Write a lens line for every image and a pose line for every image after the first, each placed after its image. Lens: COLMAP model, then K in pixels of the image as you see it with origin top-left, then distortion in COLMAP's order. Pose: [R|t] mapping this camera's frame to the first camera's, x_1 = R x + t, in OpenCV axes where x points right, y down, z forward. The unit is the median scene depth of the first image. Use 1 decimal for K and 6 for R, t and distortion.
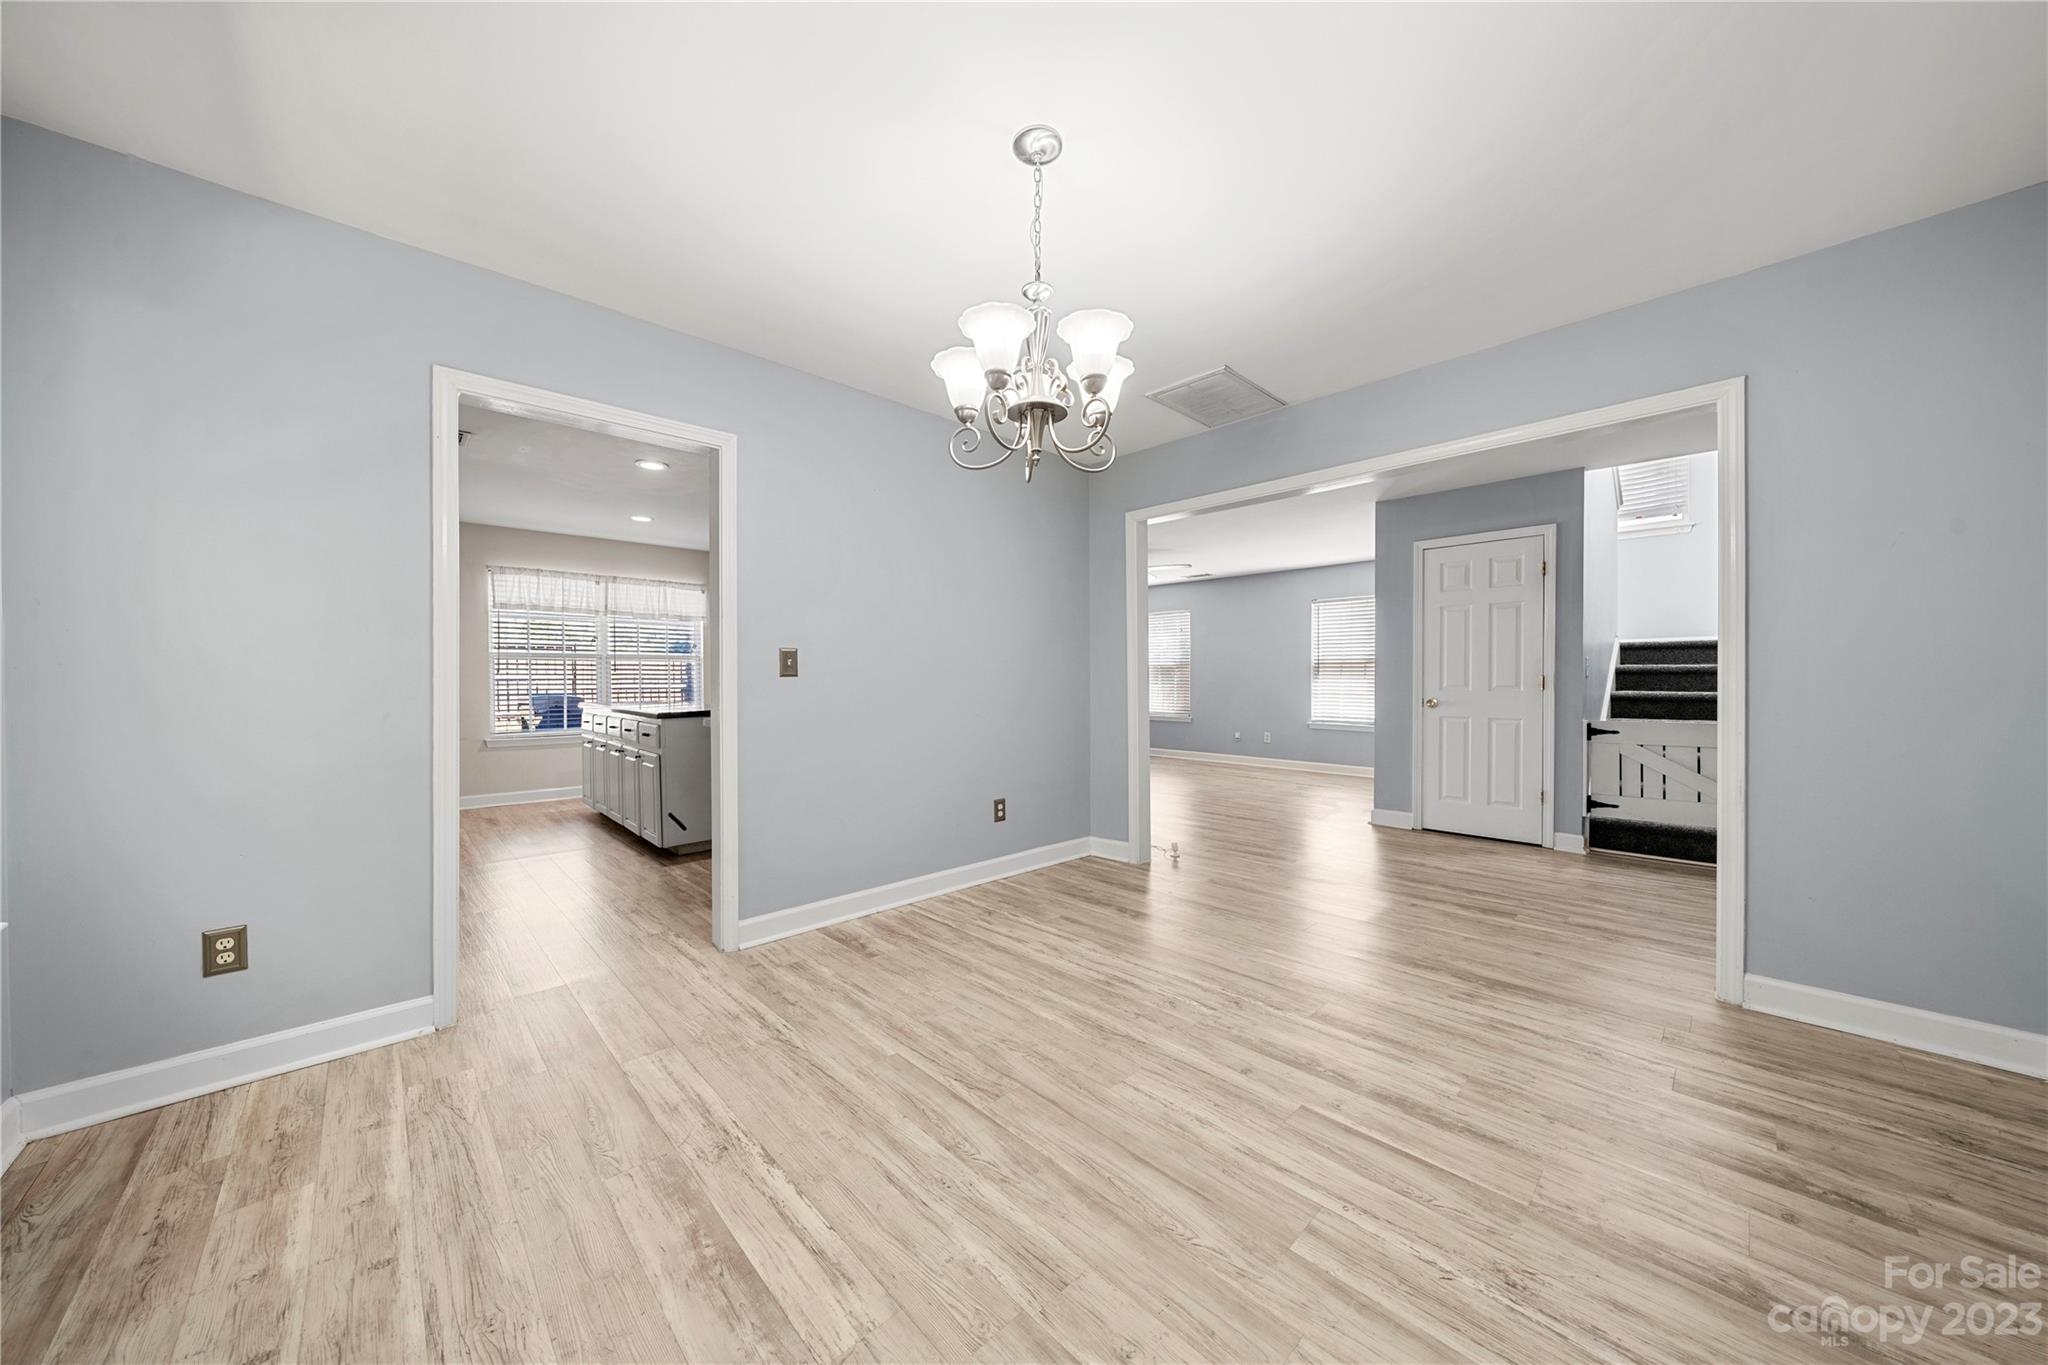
lens RADIAL K [[692.6, 0, 1024.5], [0, 692.6, 686.7], [0, 0, 1]] dist [-0.003328, -0.000178]
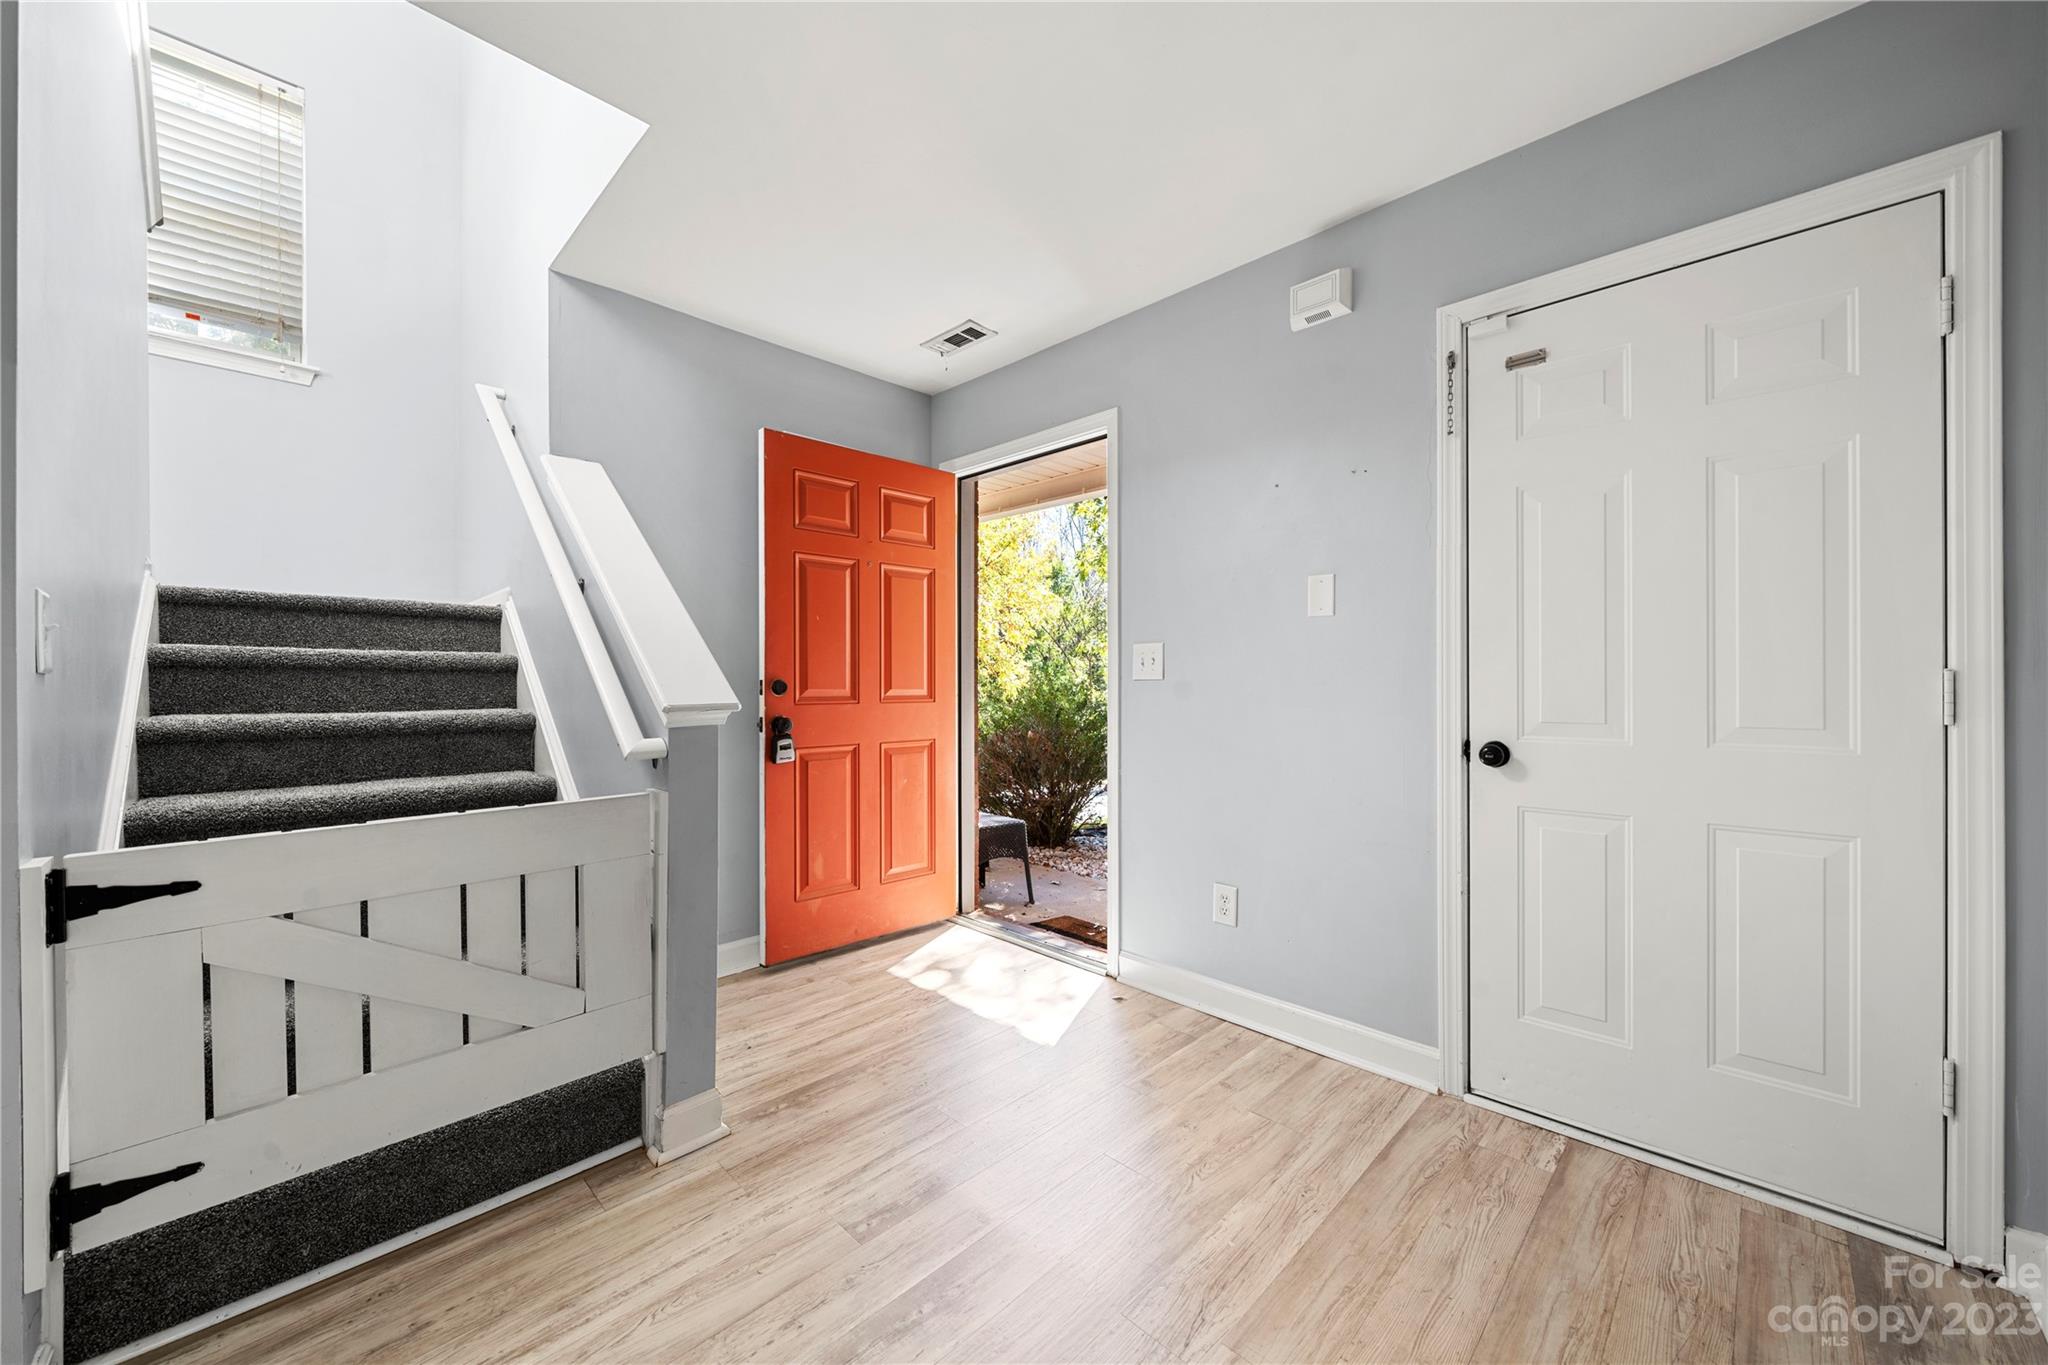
lens RADIAL K [[780.7, 0, 1030.2], [0, 780.7, 682.4], [0, 0, 1]] dist [-0.003644, -0.000053]
pose [[-0.009007, -0.002283, 0.999957, 0.471368], [0.012599, 0.999918, 0.002396, -0.006680], [-0.999880, 0.012620, -0.008978, 0.574252]]
